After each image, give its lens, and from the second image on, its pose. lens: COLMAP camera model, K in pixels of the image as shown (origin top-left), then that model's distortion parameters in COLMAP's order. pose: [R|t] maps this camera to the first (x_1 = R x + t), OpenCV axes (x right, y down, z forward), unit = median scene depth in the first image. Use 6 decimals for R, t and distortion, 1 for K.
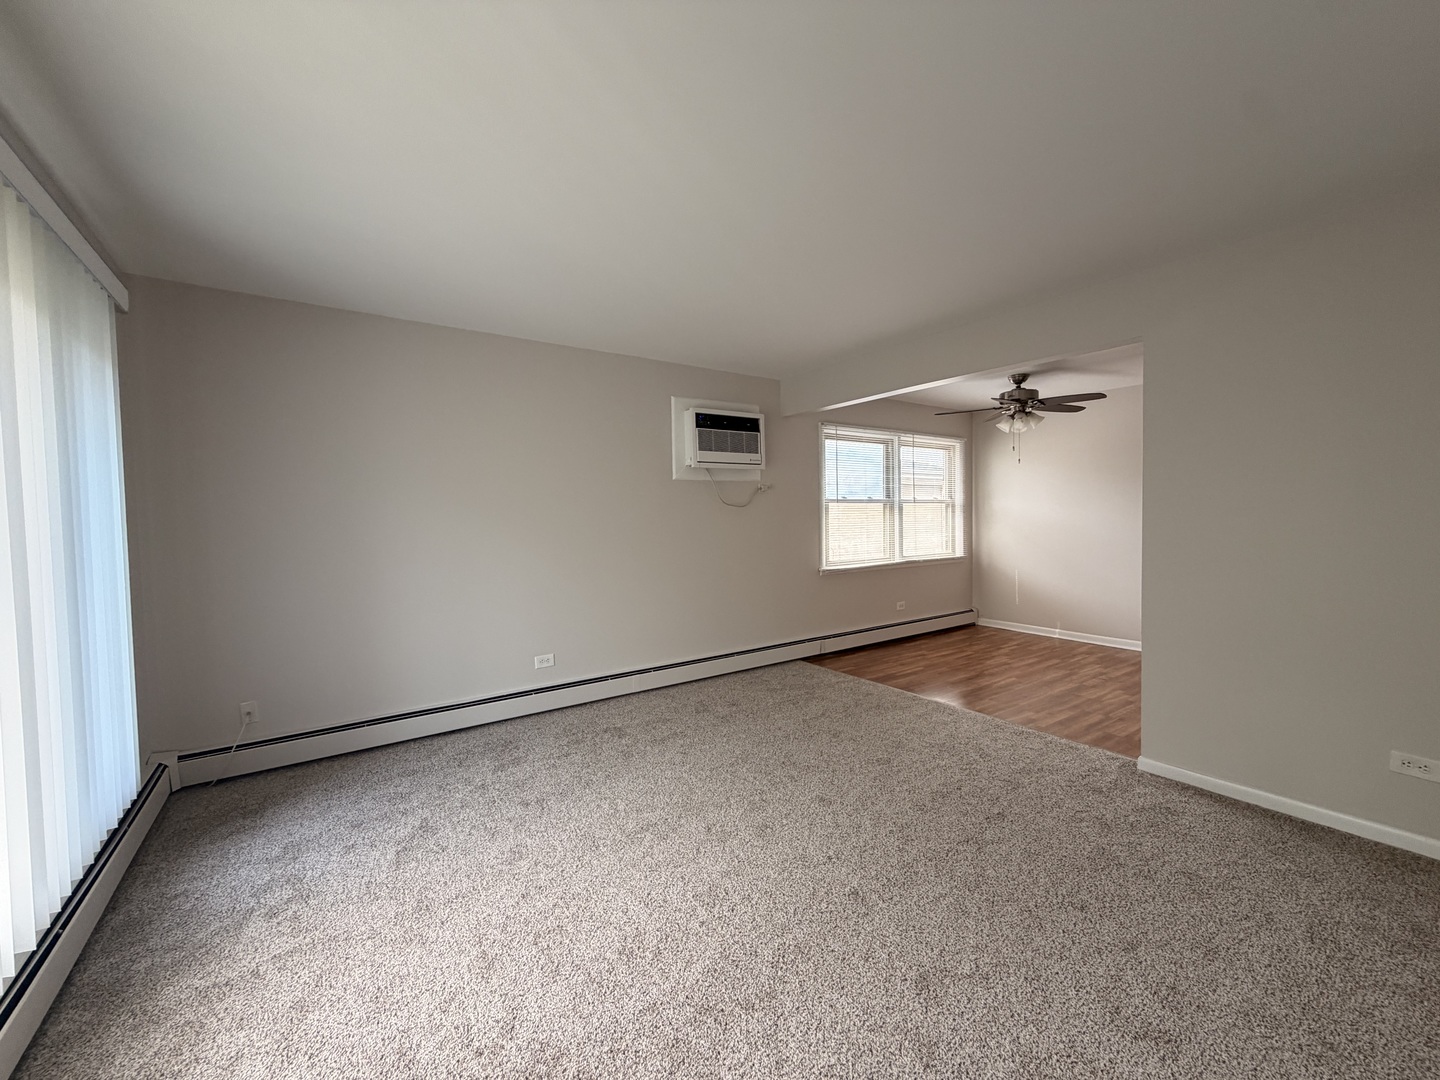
lens RADIAL K [[572.7, 0, 720.0], [0, 572.7, 540.0], [0, 0, 1]] dist [-0.000720, 0.000007]
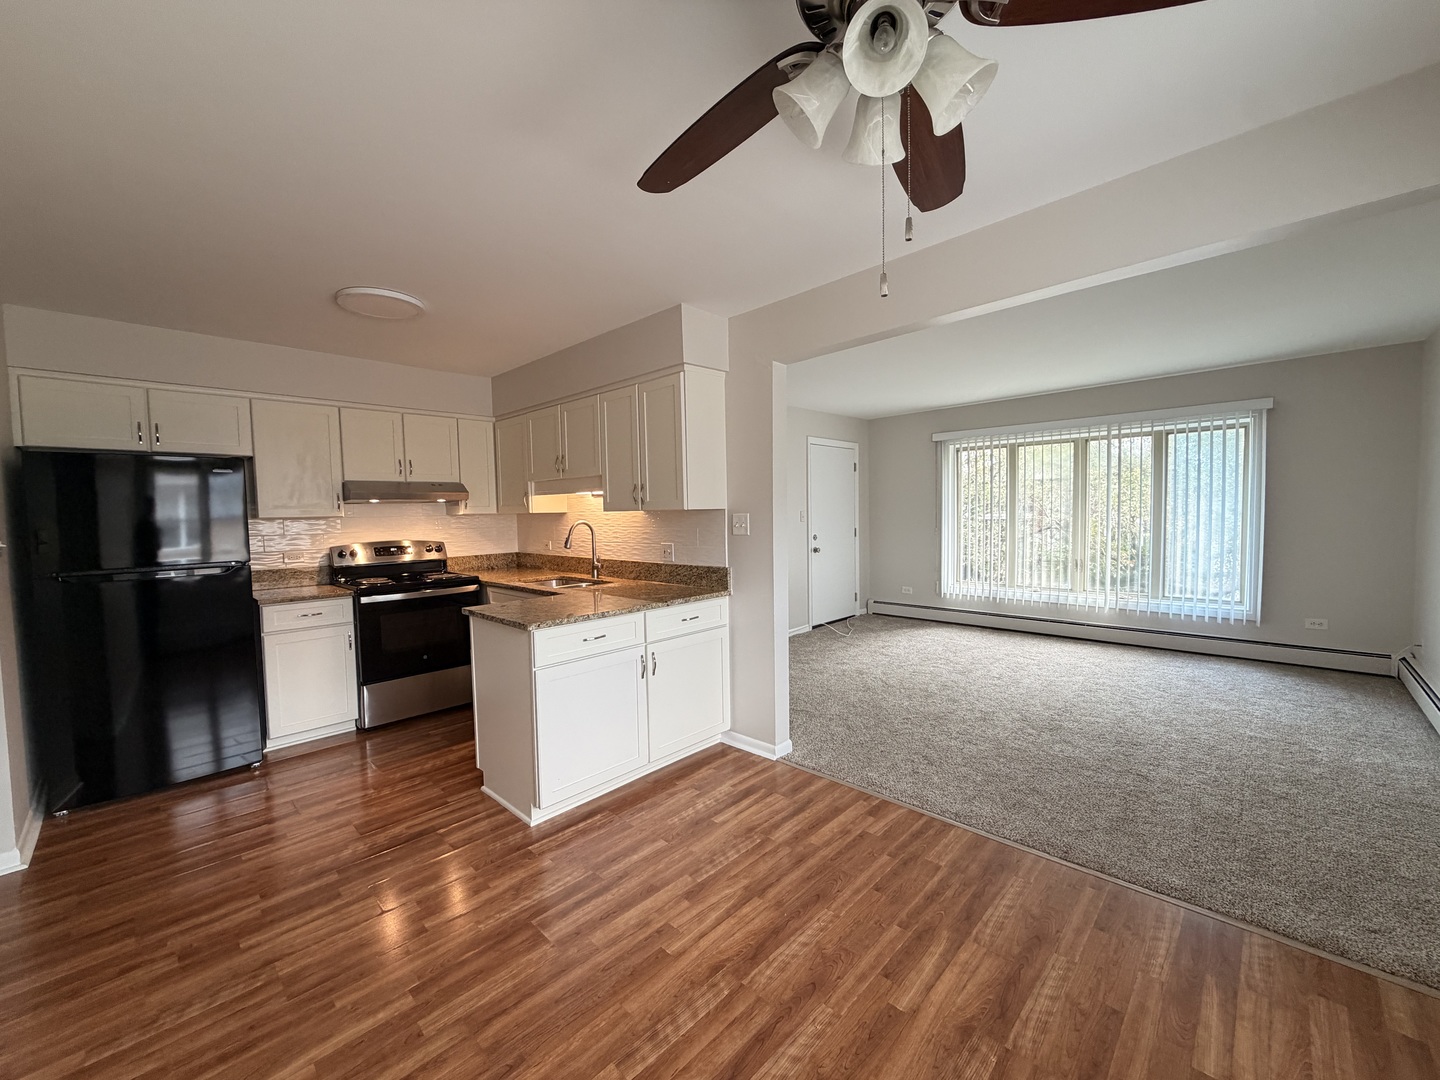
lens RADIAL K [[572.7, 0, 720.0], [0, 572.7, 540.0], [0, 0, 1]] dist [-0.000720, 0.000007]
pose [[-0.980736, 0.042860, -0.190576, 0.639813], [0.025016, 0.995156, 0.095068, -0.070970], [0.193727, 0.088469, -0.977058, 1.221415]]
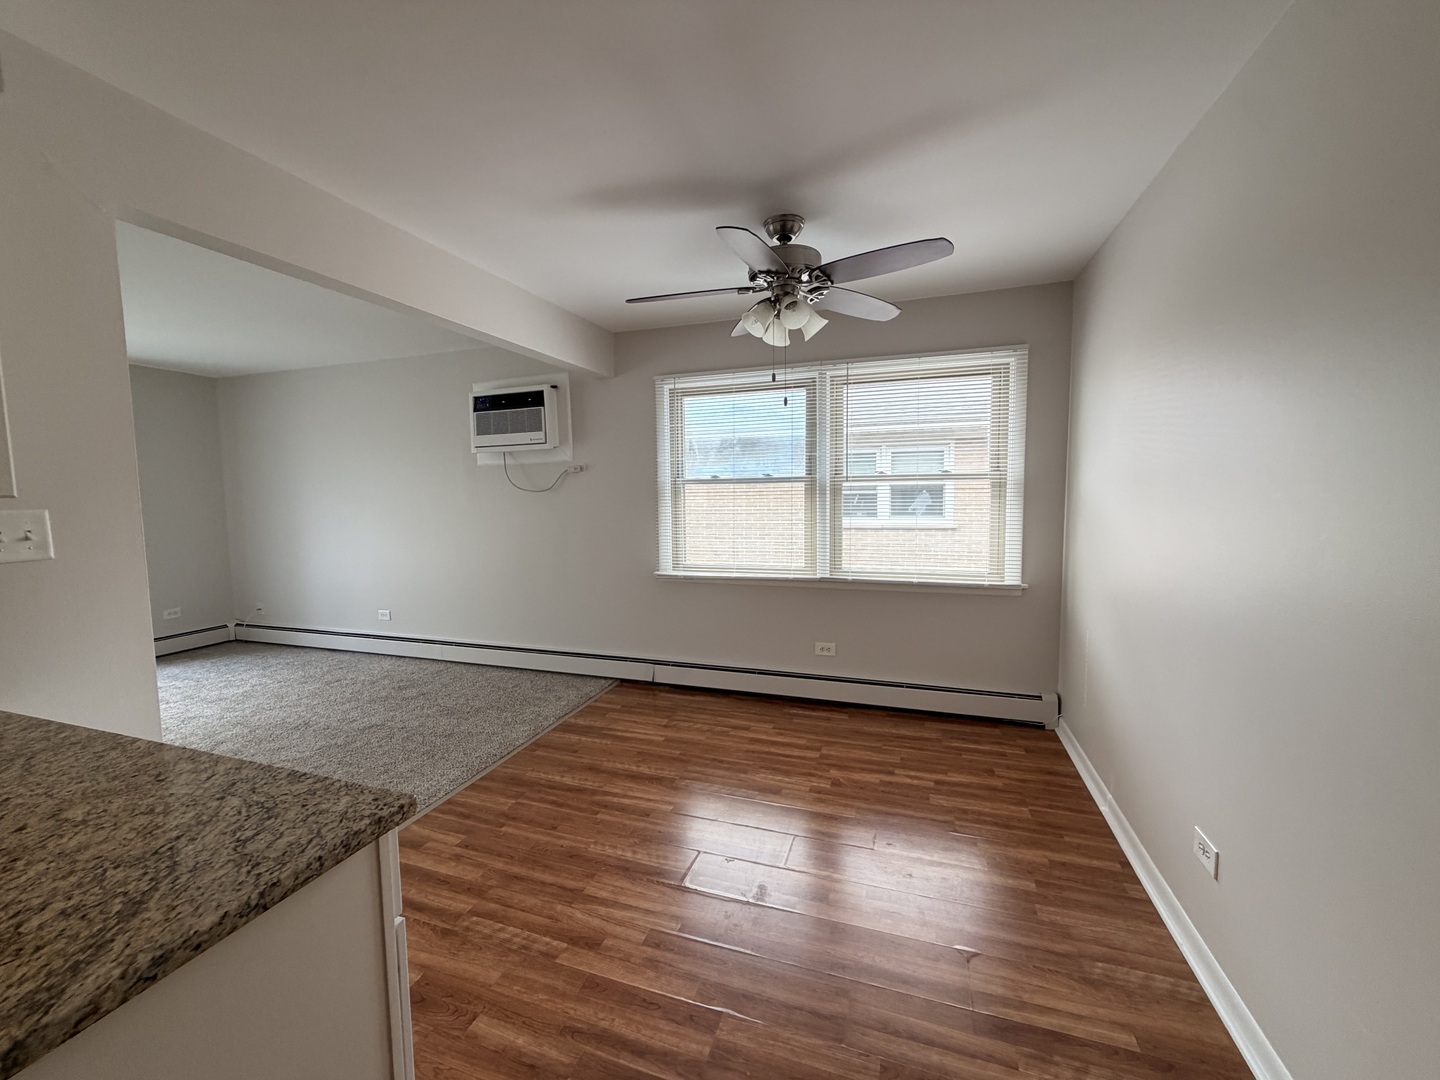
lens RADIAL K [[572.7, 0, 720.0], [0, 572.7, 540.0], [0, 0, 1]] dist [-0.000720, 0.000007]
pose [[0.594866, 0.073339, -0.800472, 0.913563], [-0.029421, 0.997148, 0.069494, -0.052281], [0.803286, -0.017789, 0.595328, 0.675503]]
